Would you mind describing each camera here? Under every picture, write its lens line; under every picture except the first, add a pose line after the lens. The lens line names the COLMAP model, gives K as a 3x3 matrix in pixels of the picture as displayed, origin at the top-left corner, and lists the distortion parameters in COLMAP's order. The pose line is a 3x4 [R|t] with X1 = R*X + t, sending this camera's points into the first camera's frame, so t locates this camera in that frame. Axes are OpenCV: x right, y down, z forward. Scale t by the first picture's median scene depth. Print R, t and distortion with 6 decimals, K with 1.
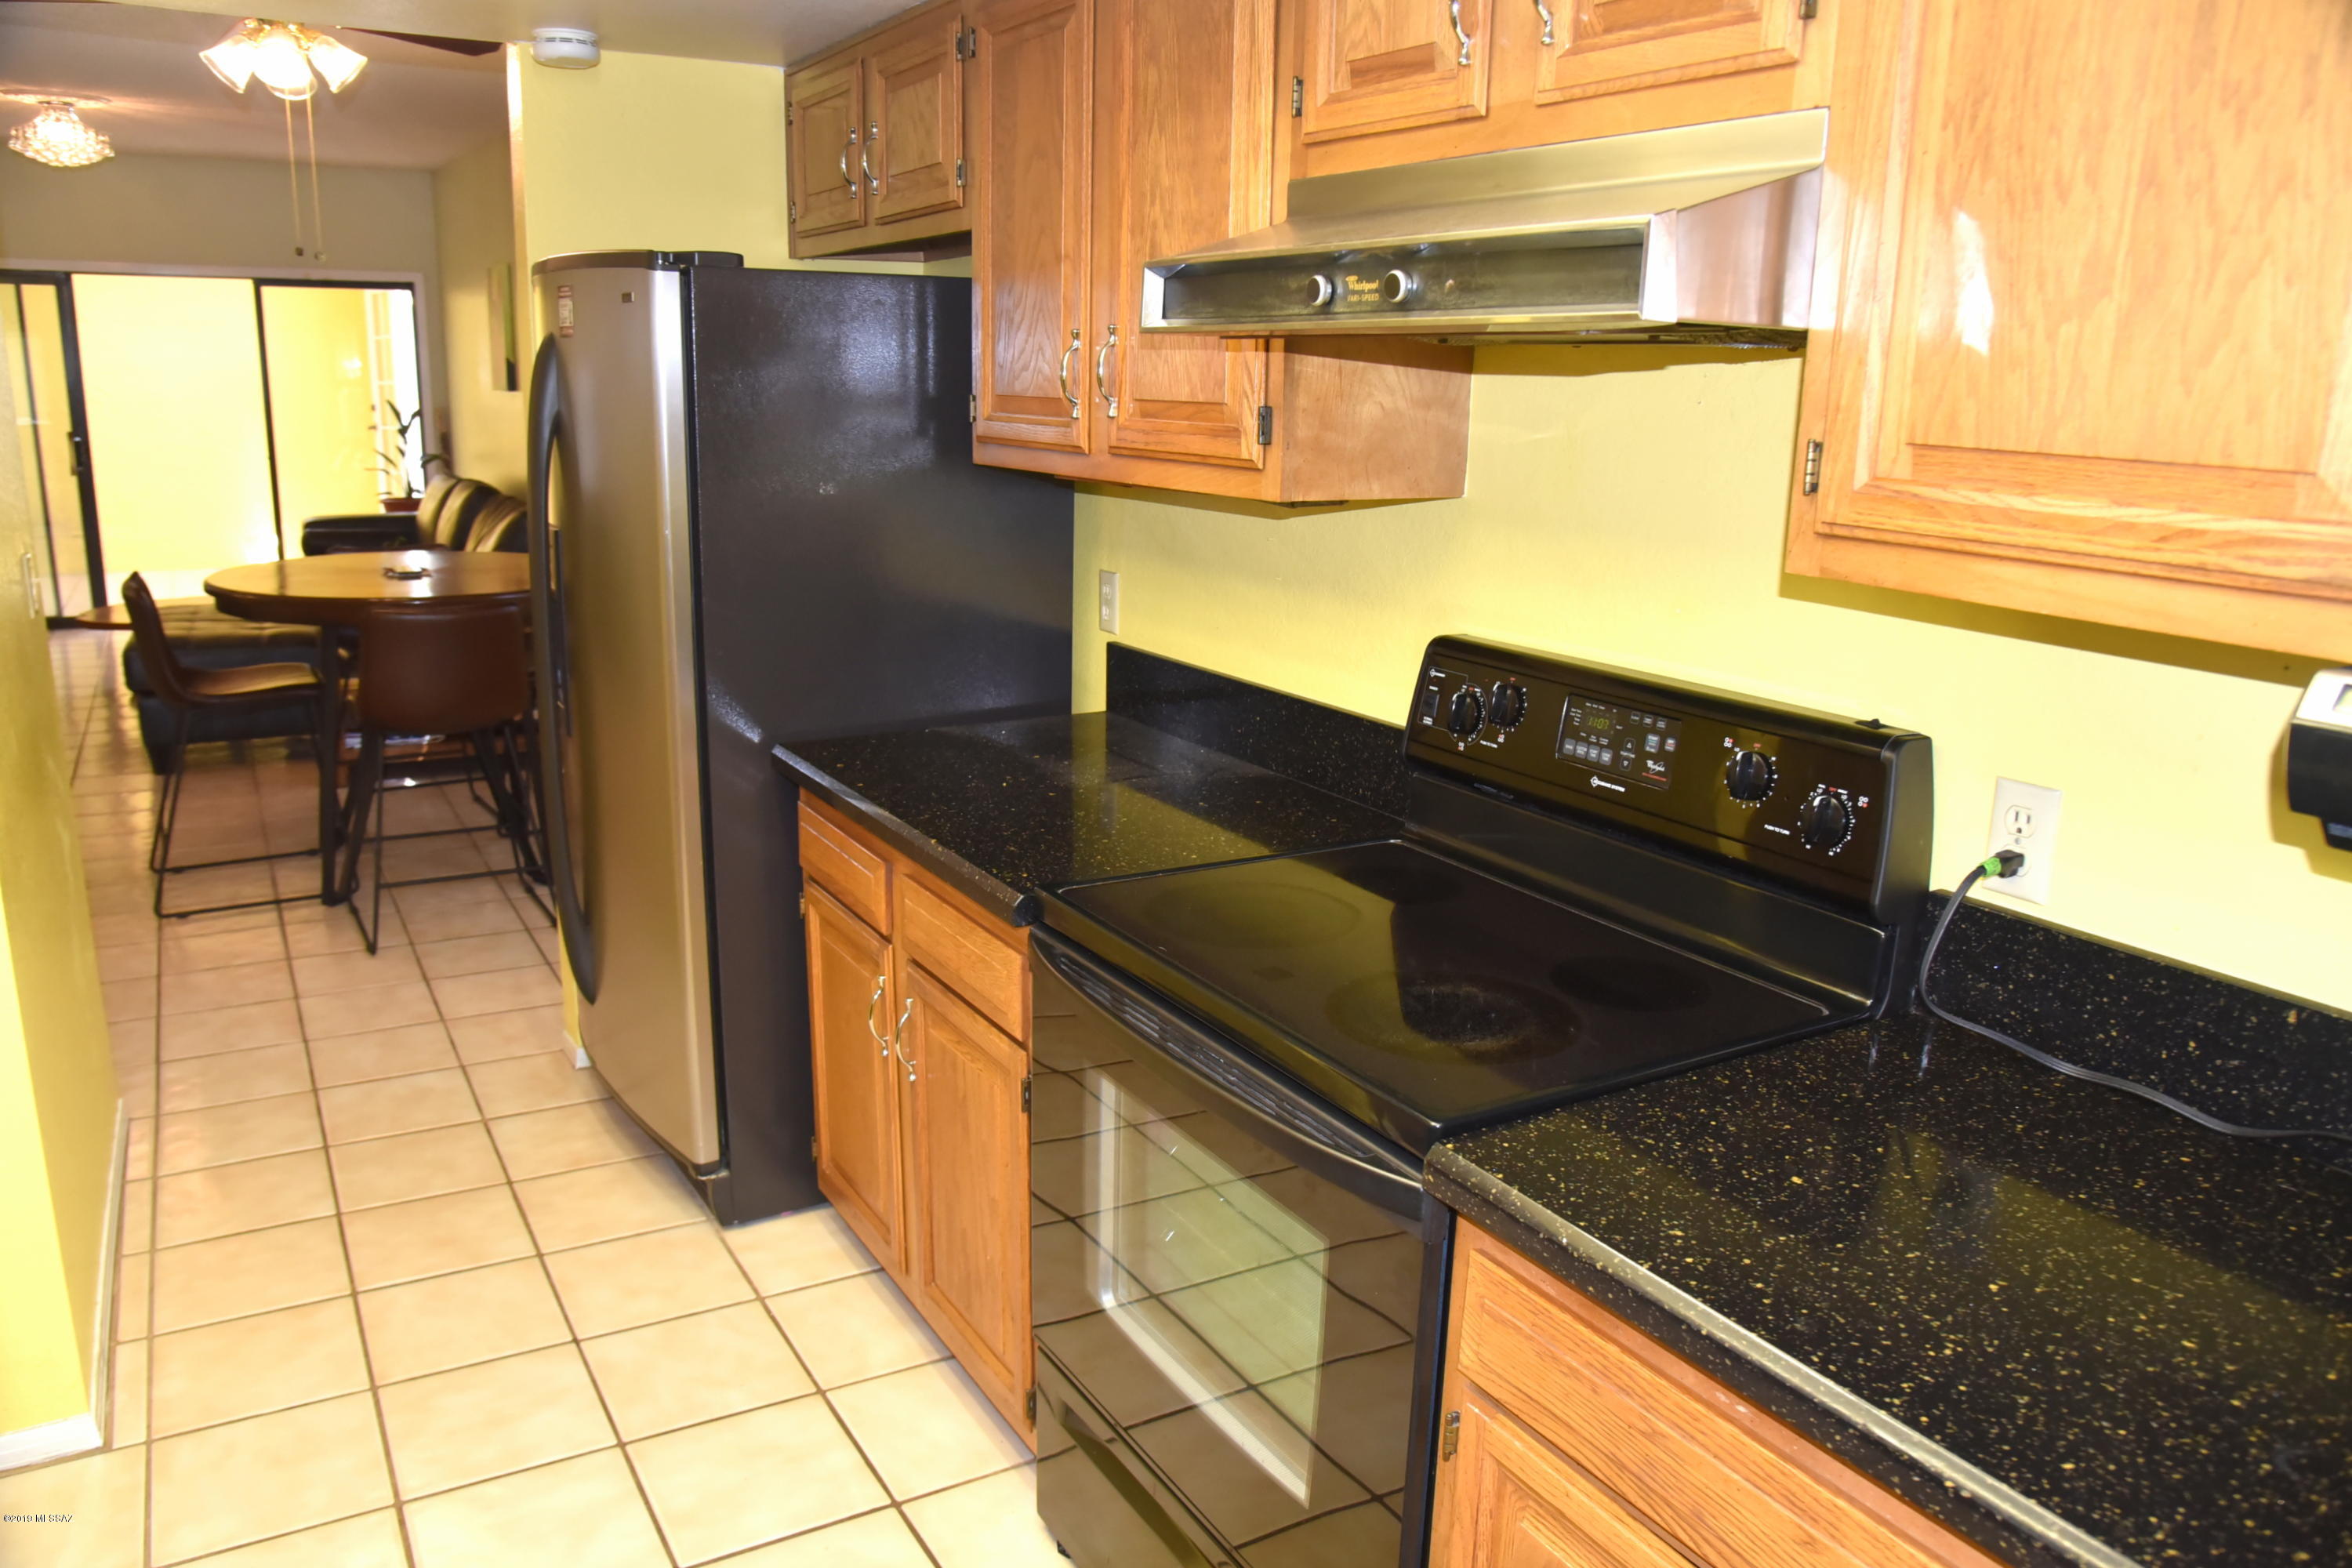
lens RADIAL K [[1662.3, 0, 1176.0], [0, 1662.3, 784.0], [0, 0, 1]] dist [-0.110671, 0.064226]
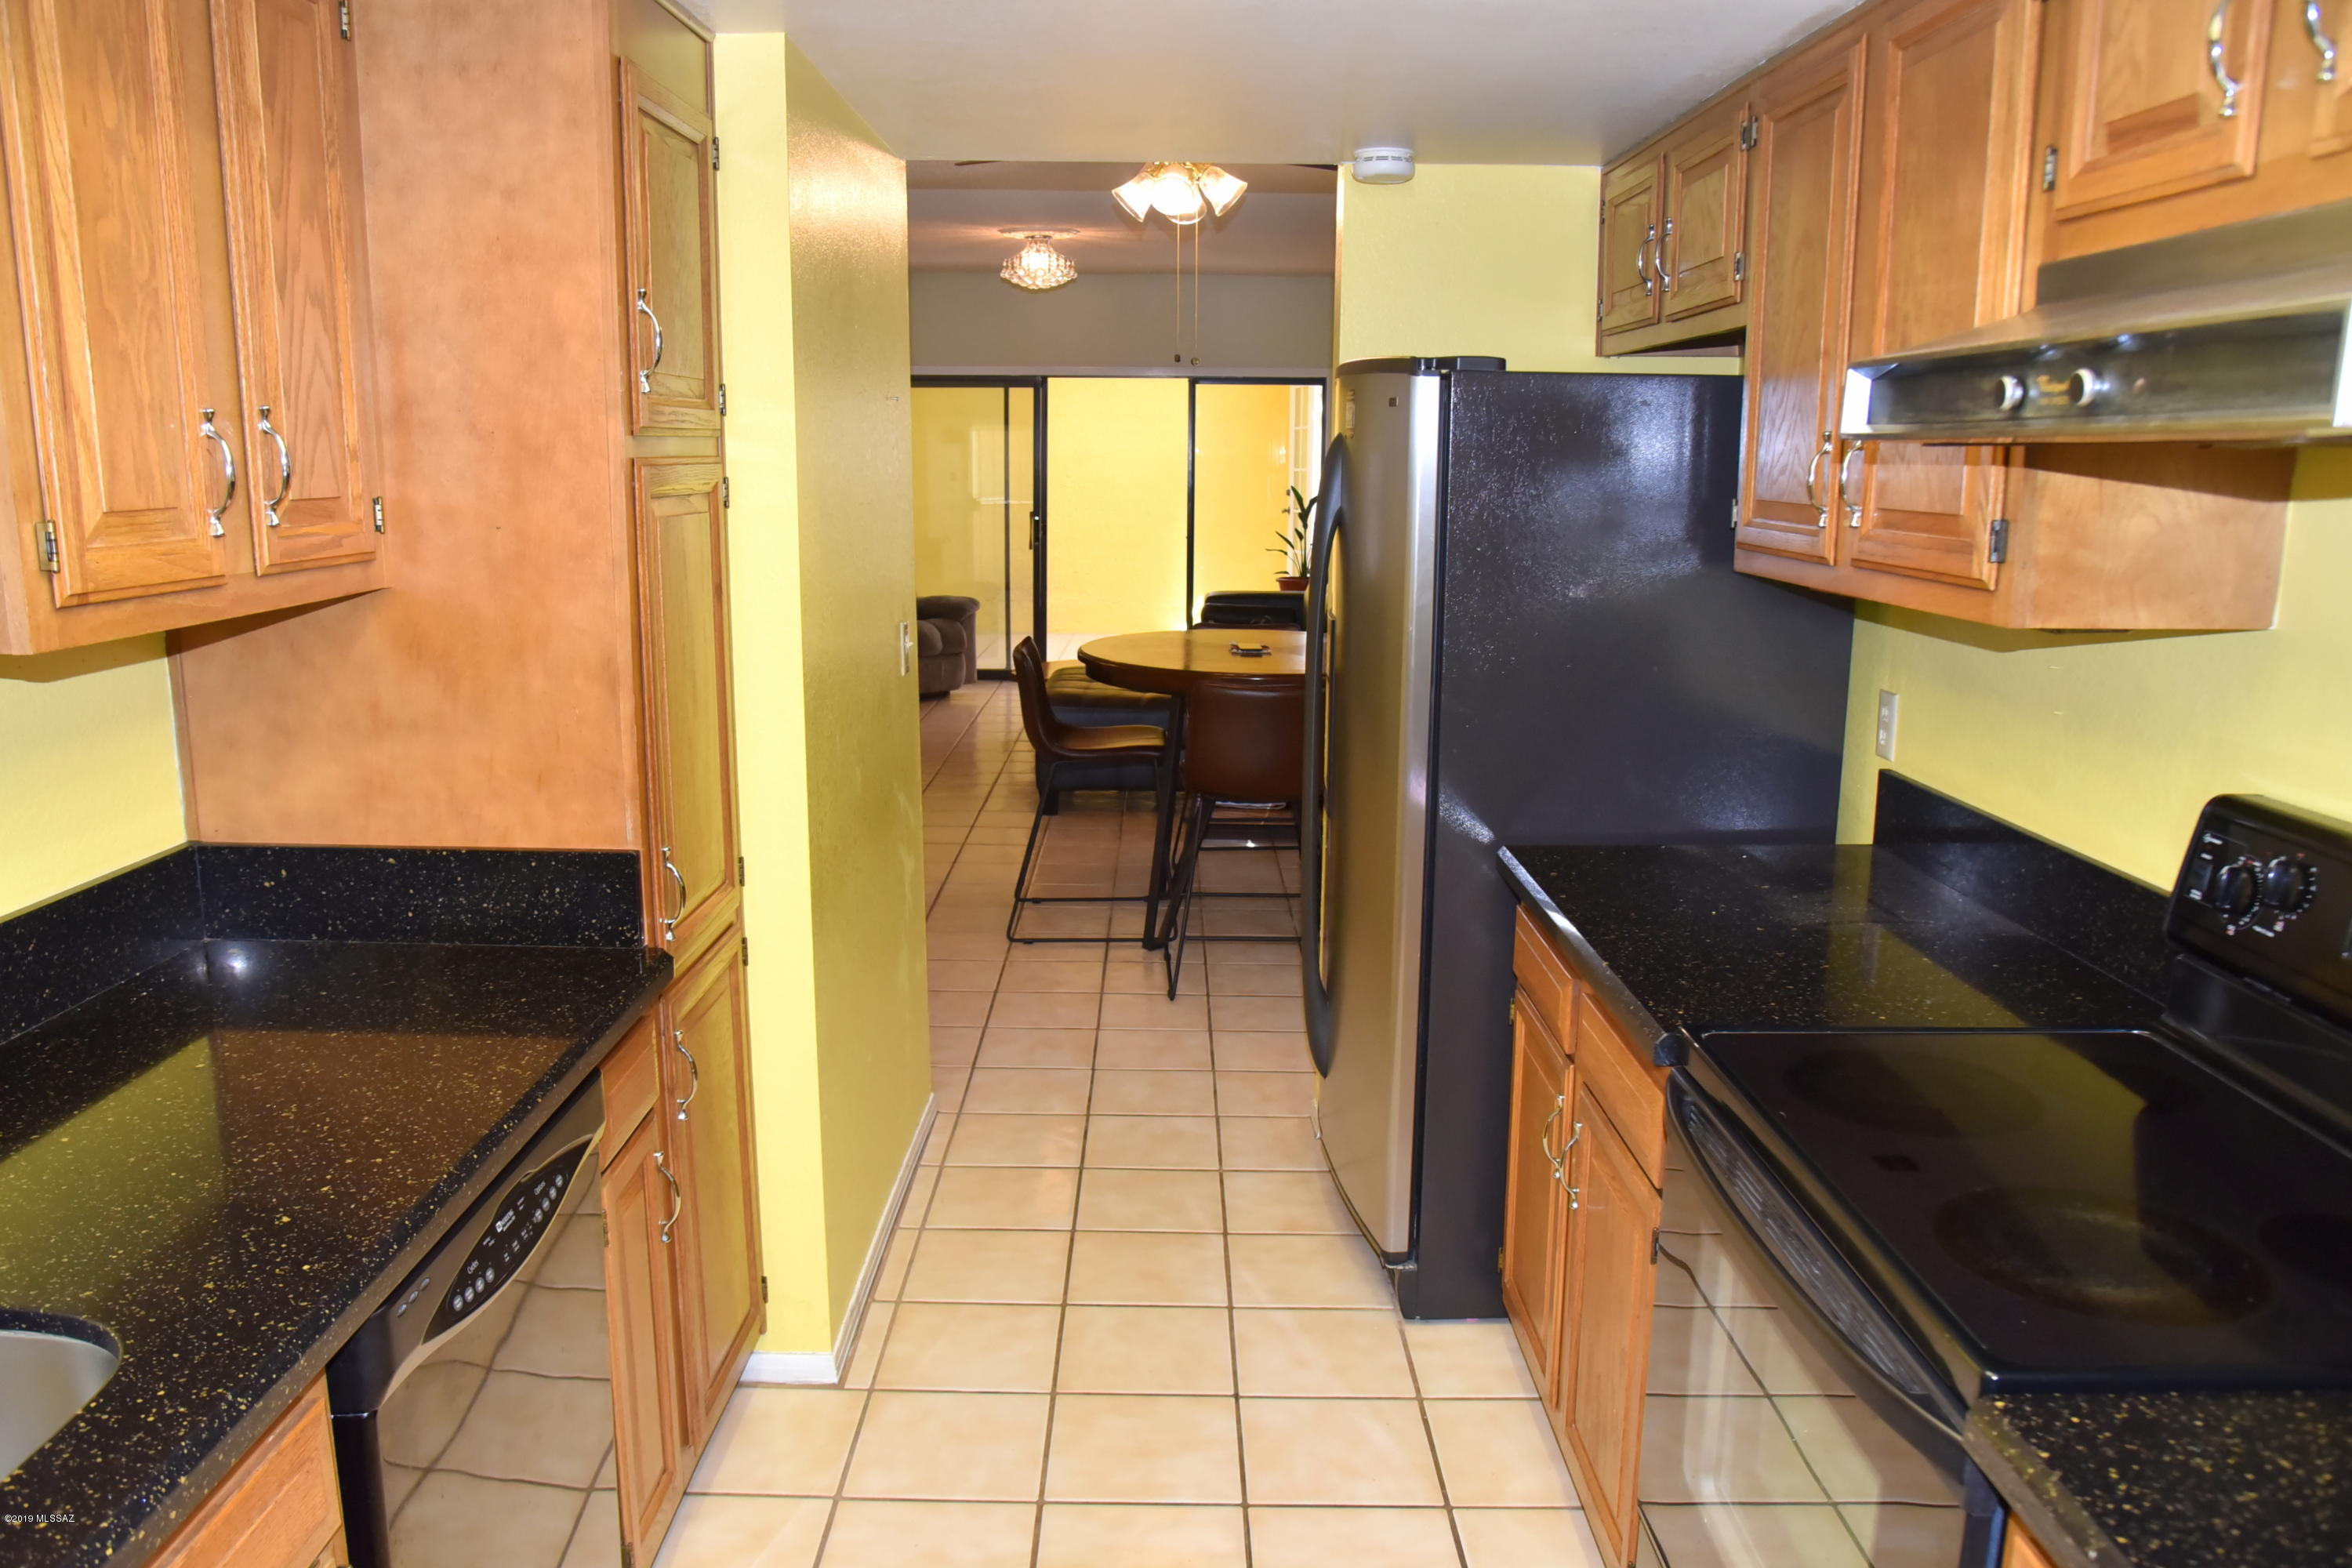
lens RADIAL K [[1698.2, 0, 1176.0], [0, 1698.2, 784.0], [0, 0, 1]] dist [-0.107419, 0.065051]
pose [[0.860998, 0.080150, -0.502253, 0.097808], [-0.107782, 0.993830, -0.026172, -0.013350], [0.497056, 0.076668, 0.864325, 0.021368]]
